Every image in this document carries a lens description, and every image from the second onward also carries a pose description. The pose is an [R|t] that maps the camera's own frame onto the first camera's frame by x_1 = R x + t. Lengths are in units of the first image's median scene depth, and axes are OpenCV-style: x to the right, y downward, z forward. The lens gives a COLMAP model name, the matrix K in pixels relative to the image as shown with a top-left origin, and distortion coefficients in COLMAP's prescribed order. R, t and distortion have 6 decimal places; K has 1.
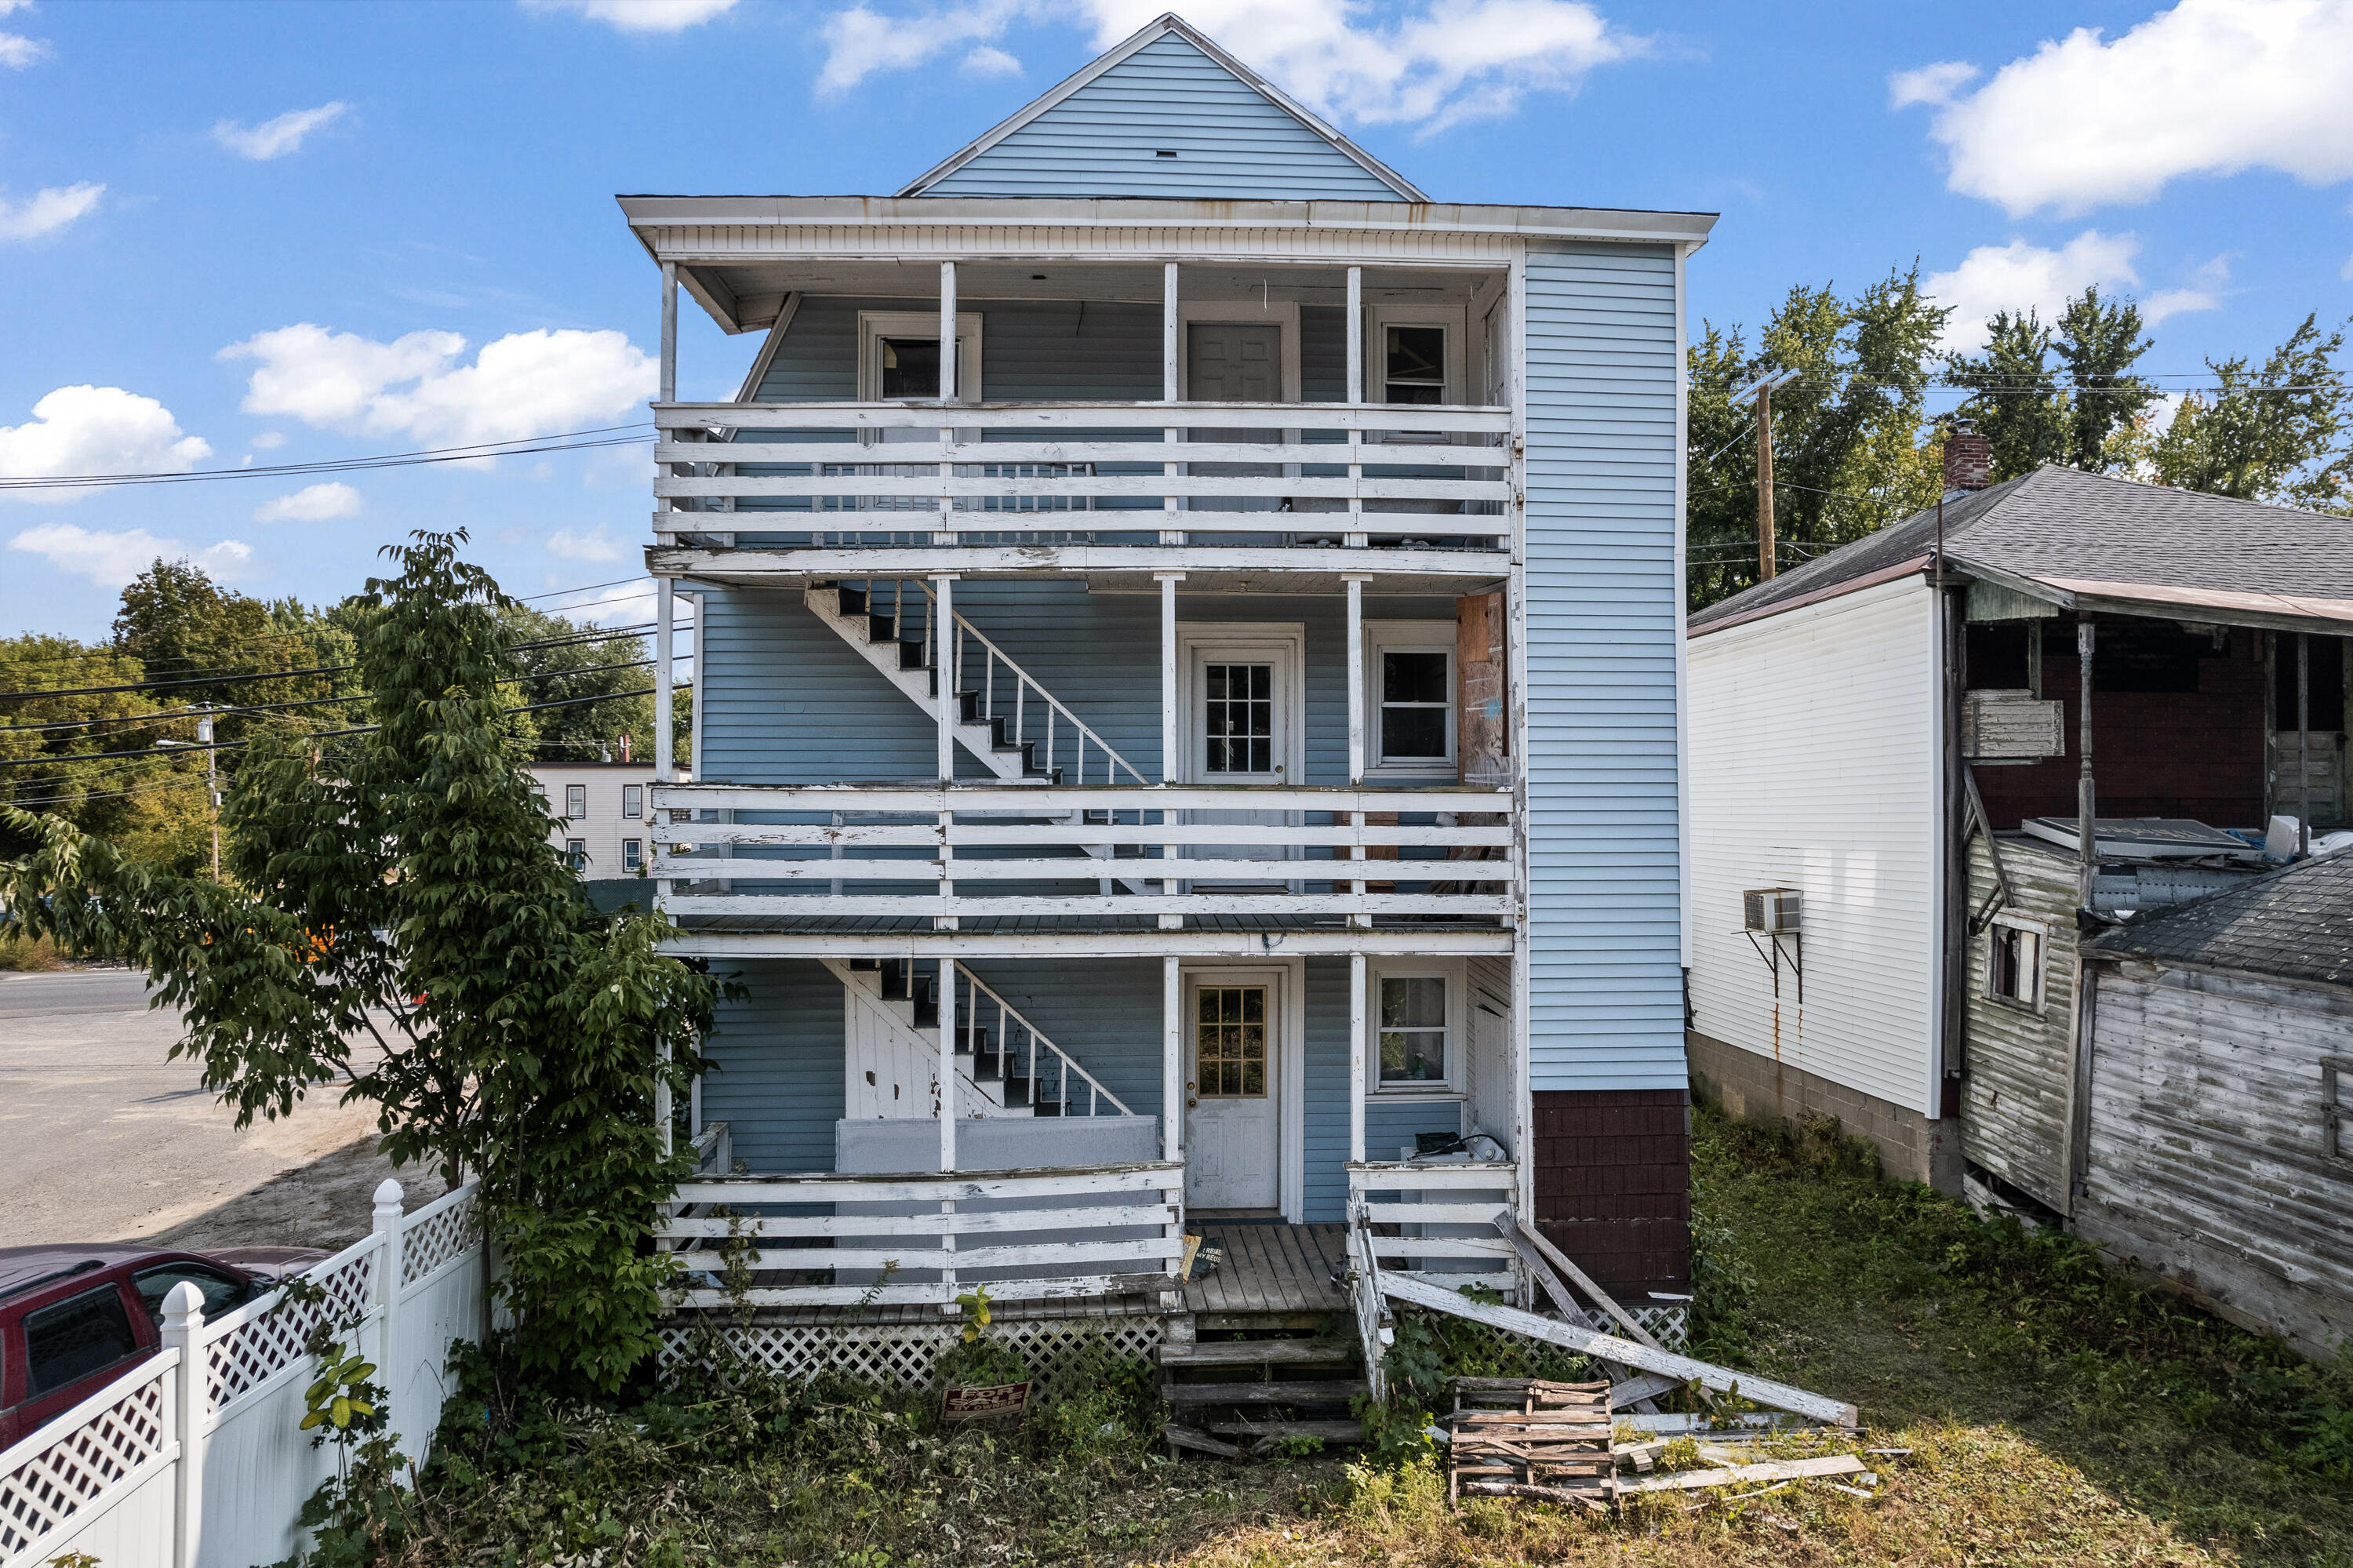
lens RADIAL K [[1525.2, 0, 1183.2], [0, 1525.2, 771.9], [0, 0, 1]] dist [-0.081294, 0.077390]
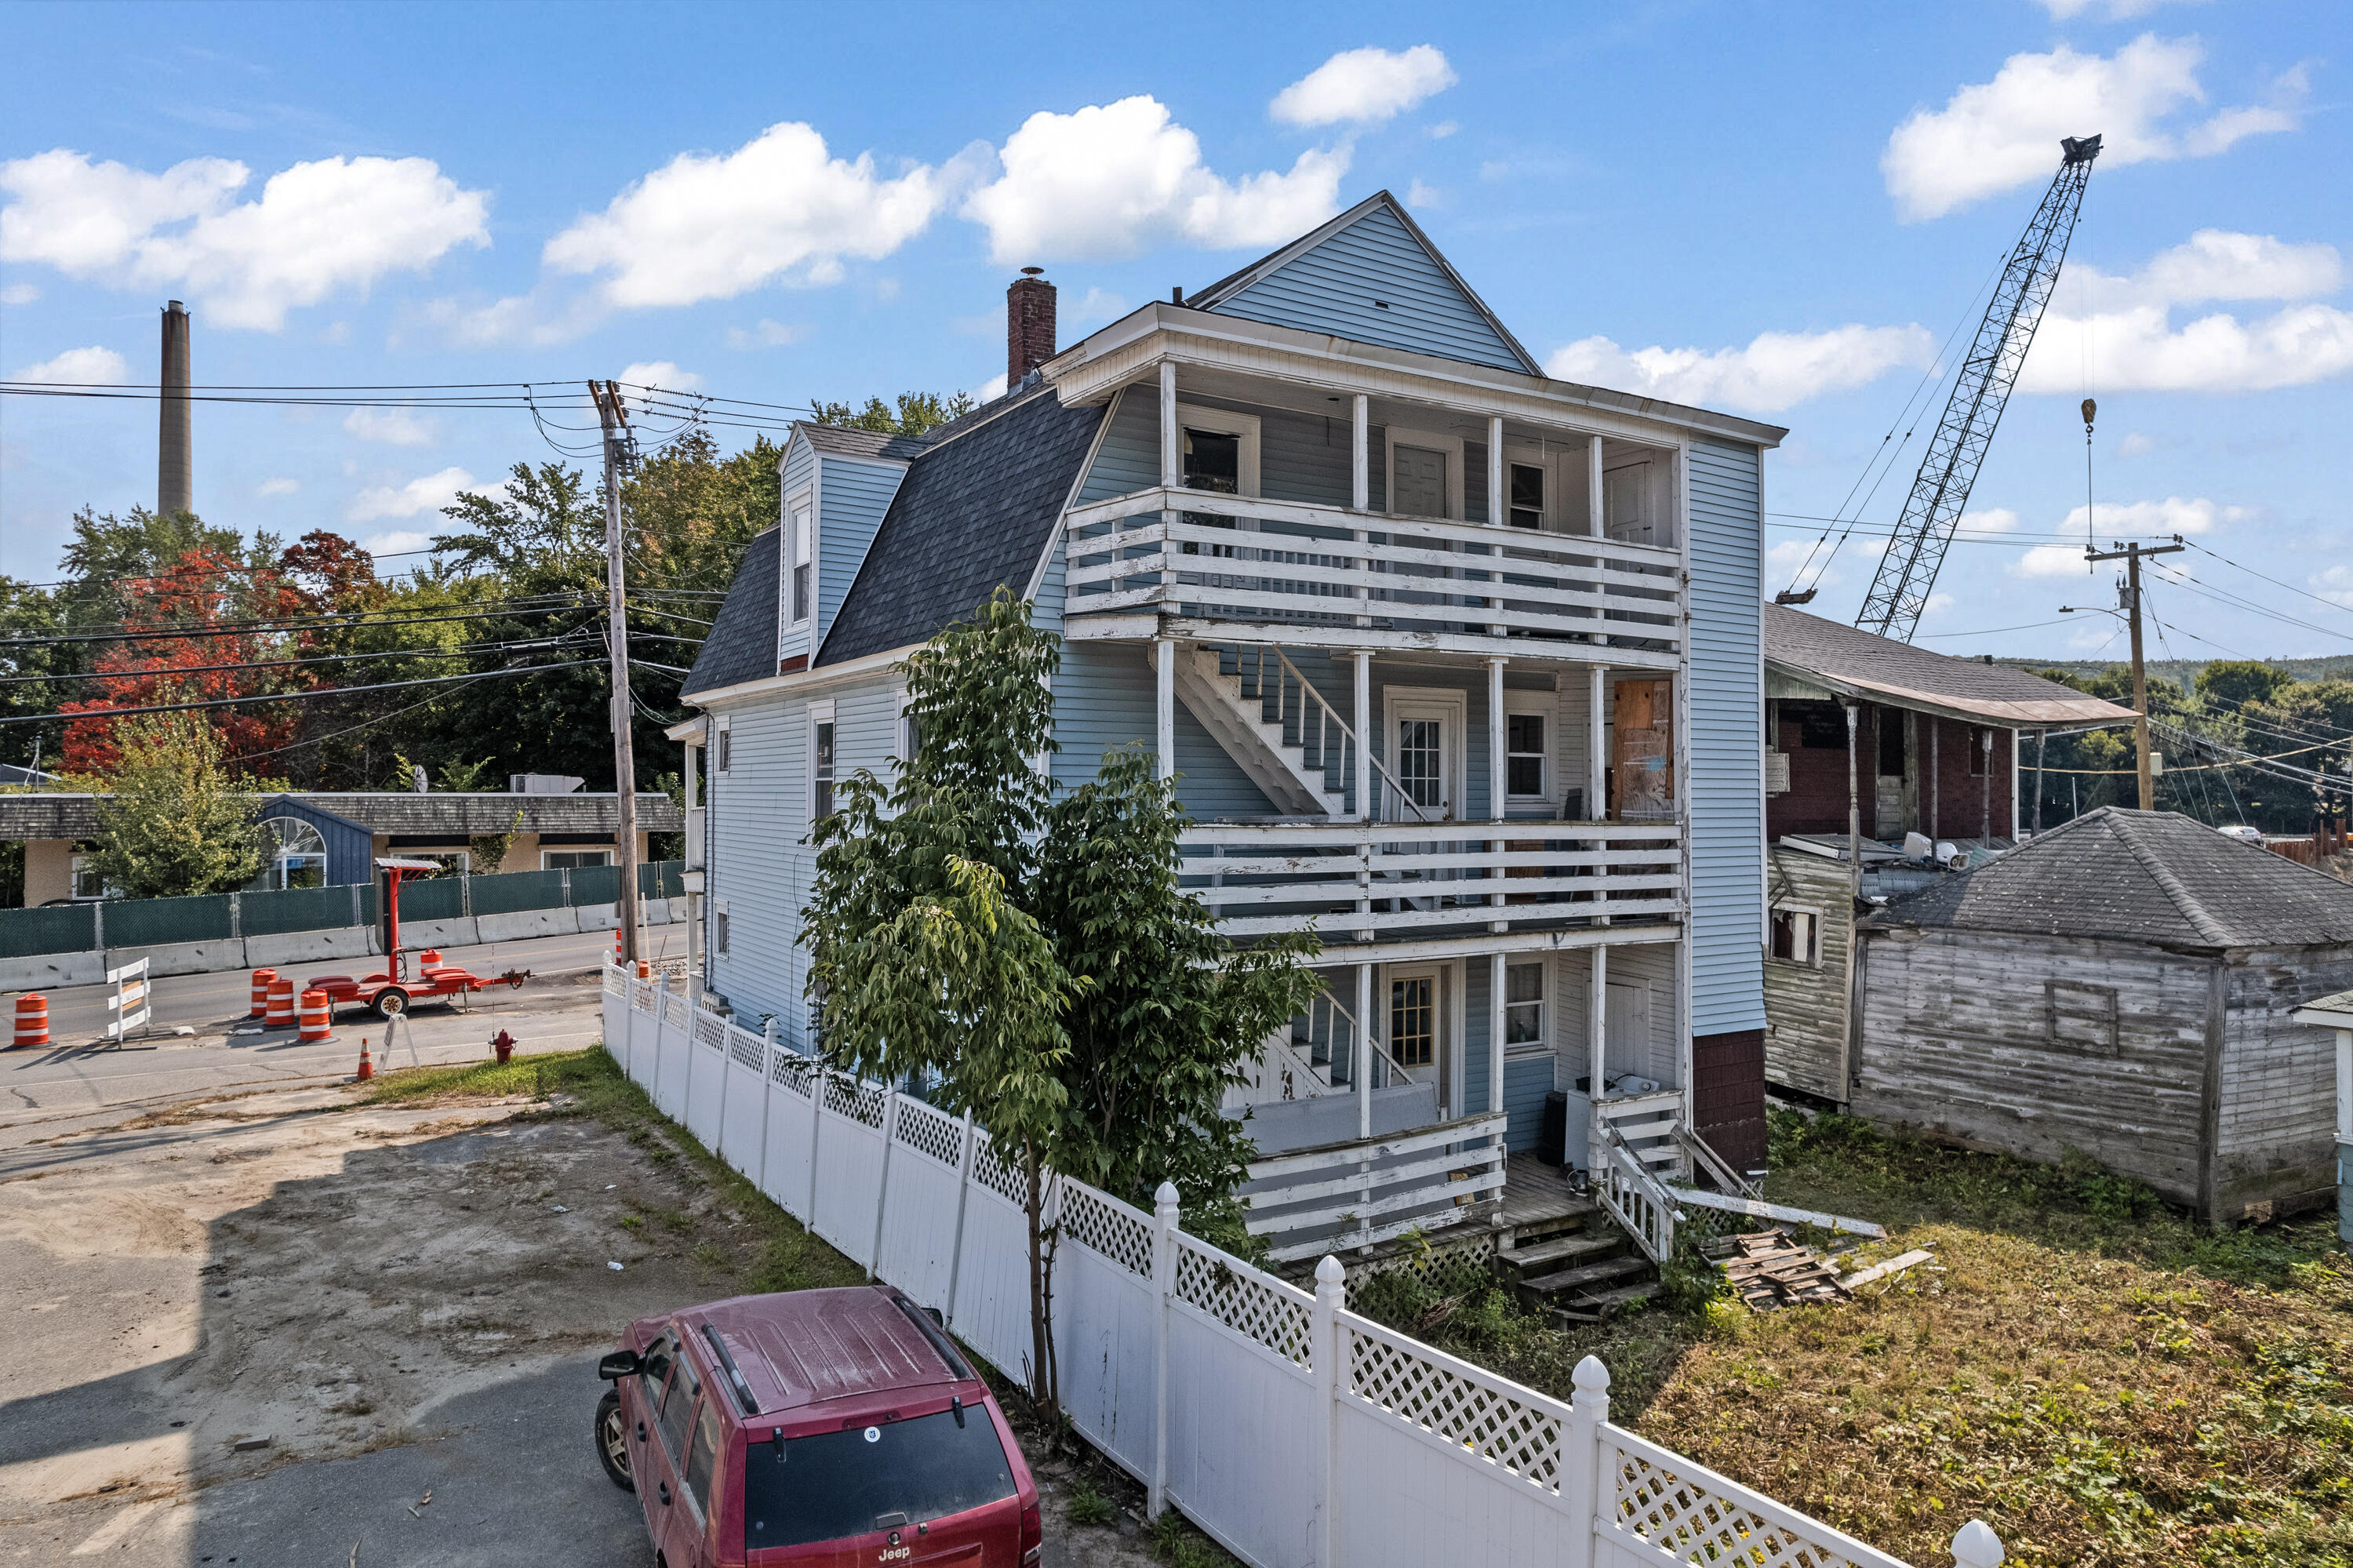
lens RADIAL K [[1525.2, 0, 1183.2], [0, 1525.2, 771.9], [0, 0, 1]] dist [-0.081294, 0.077390]
pose [[0.878604, 0.009501, 0.477456, -0.847725], [-0.008123, 0.999955, -0.004949, -0.024501], [-0.477482, 0.000470, 0.878642, -0.007846]]
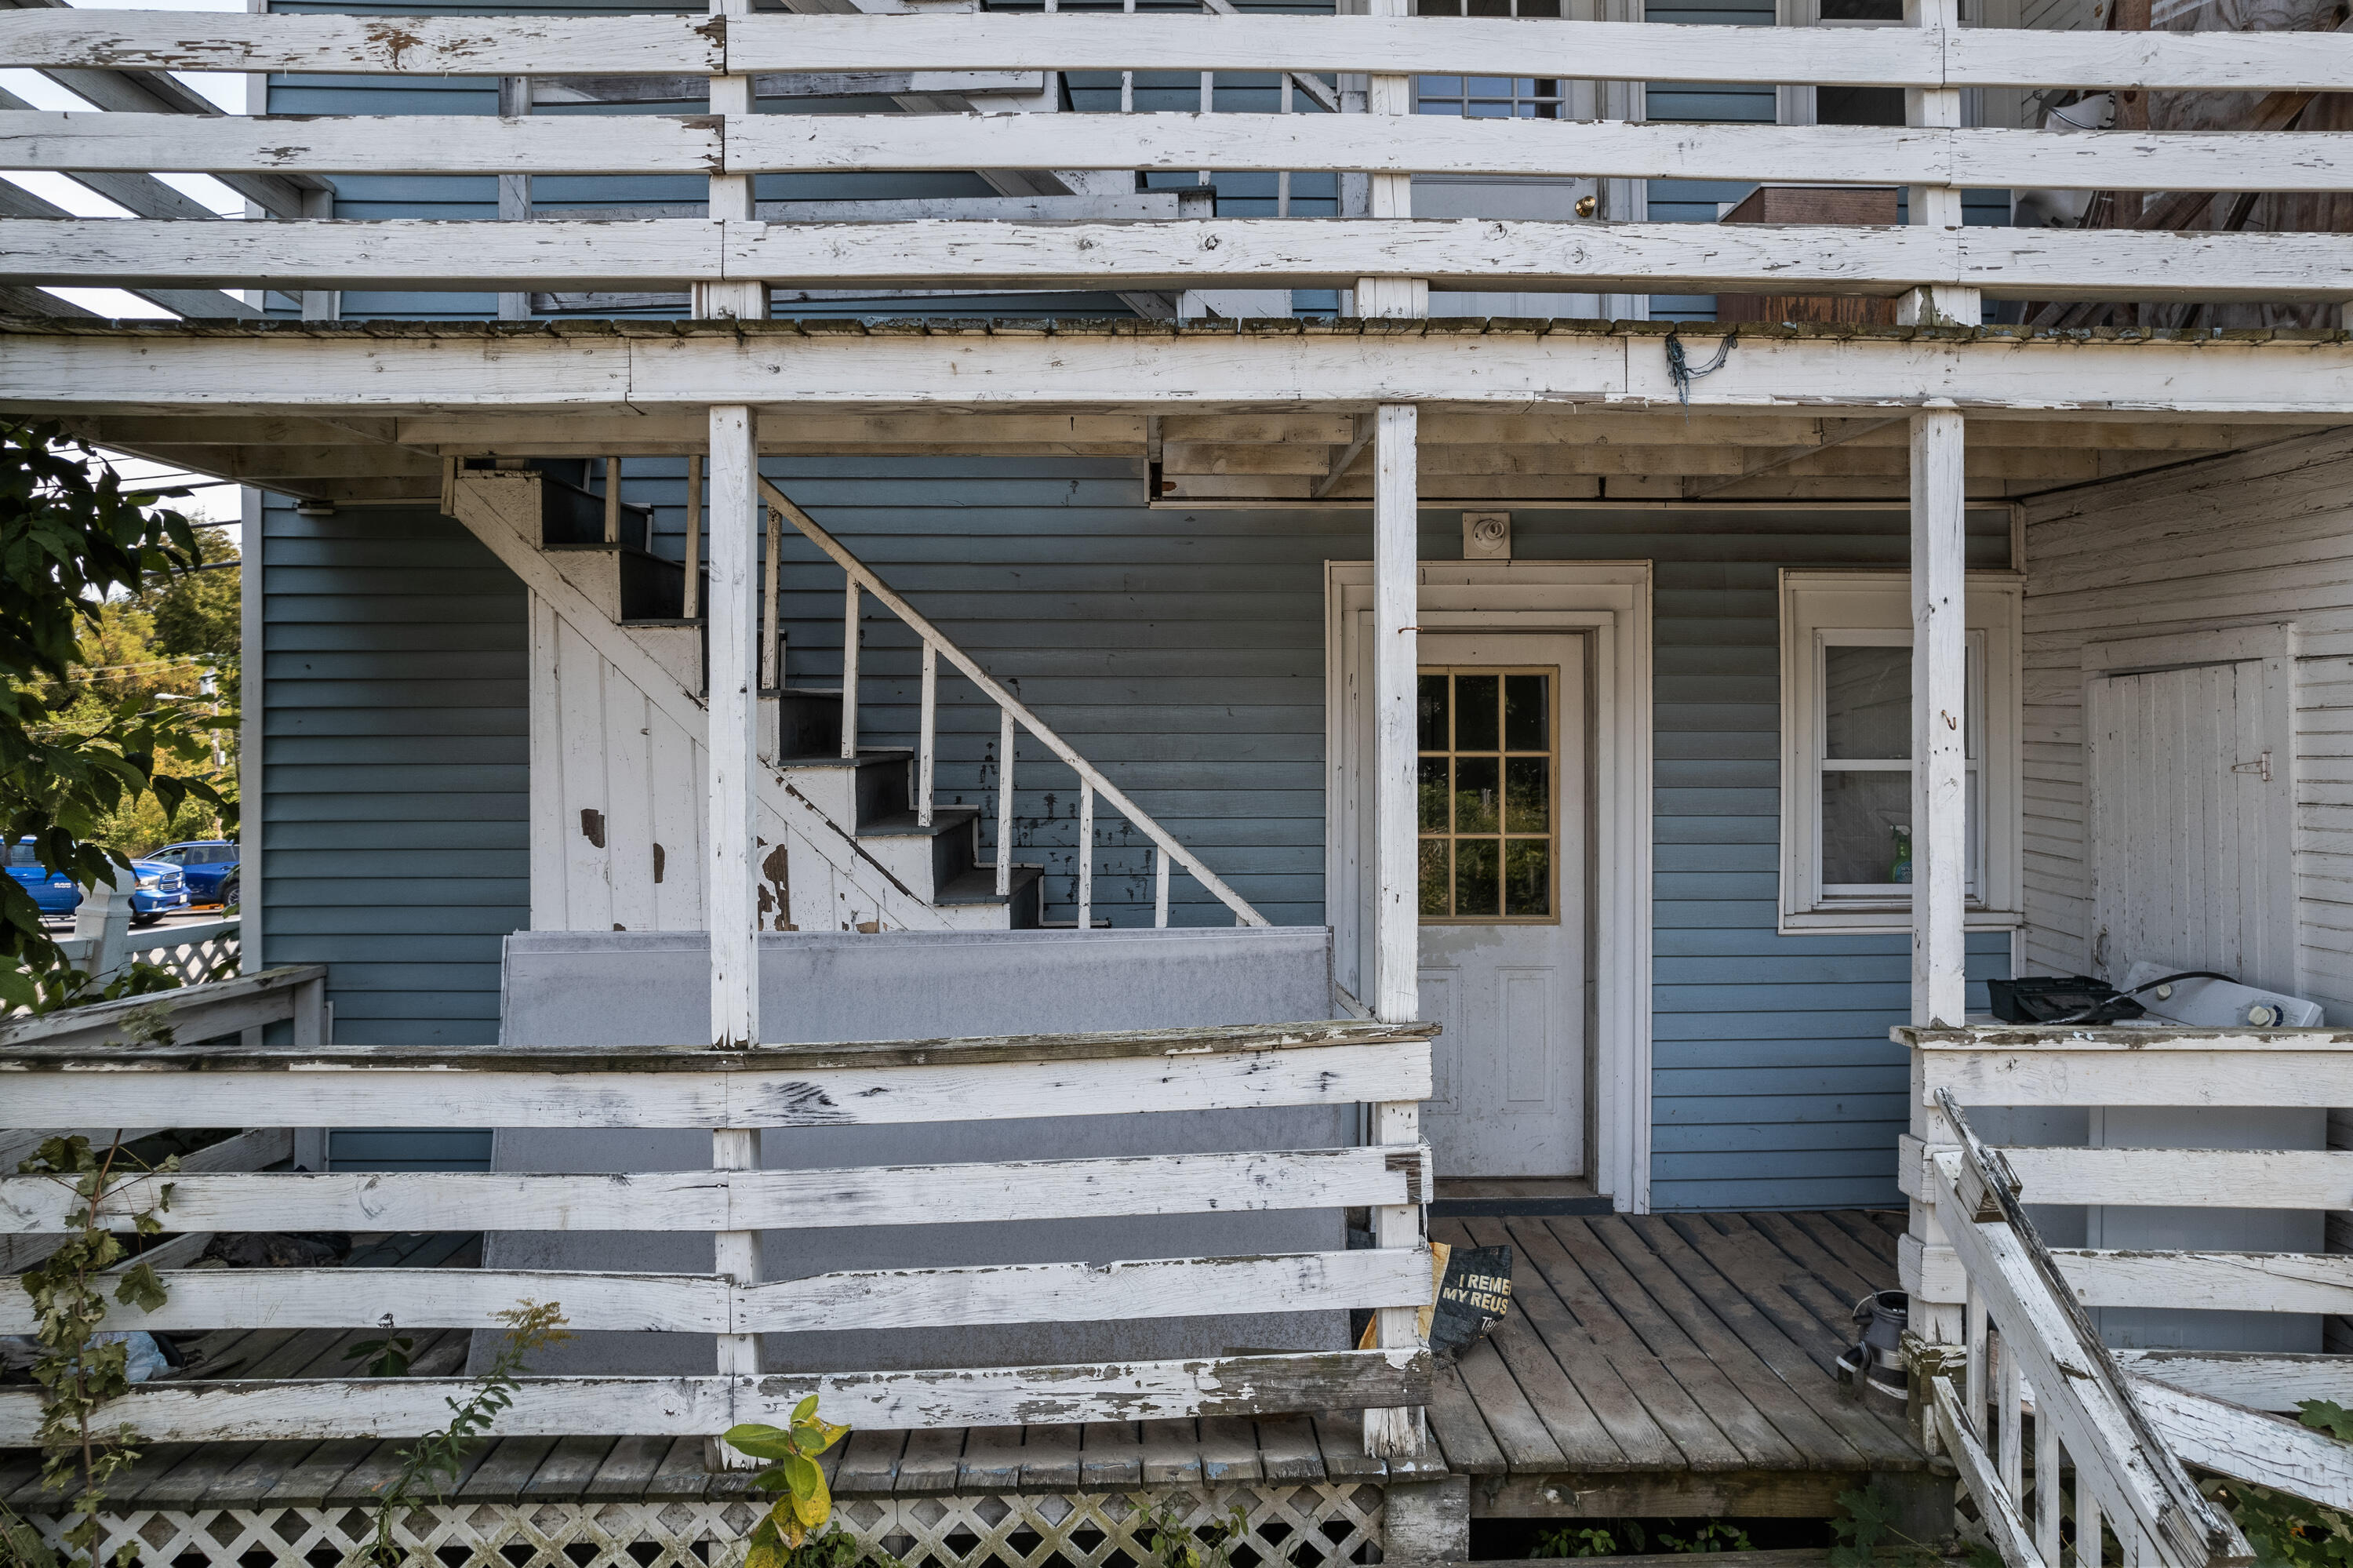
lens RADIAL K [[1516.3, 0, 1184.6], [0, 1516.3, 781.8], [0, 0, 1]] dist [-0.091342, 0.082204]
pose [[0.999041, -0.003344, -0.043663, -0.039183], [0.003527, 0.999985, 0.004096, 0.198674], [0.043649, -0.004246, 0.999038, 0.652551]]
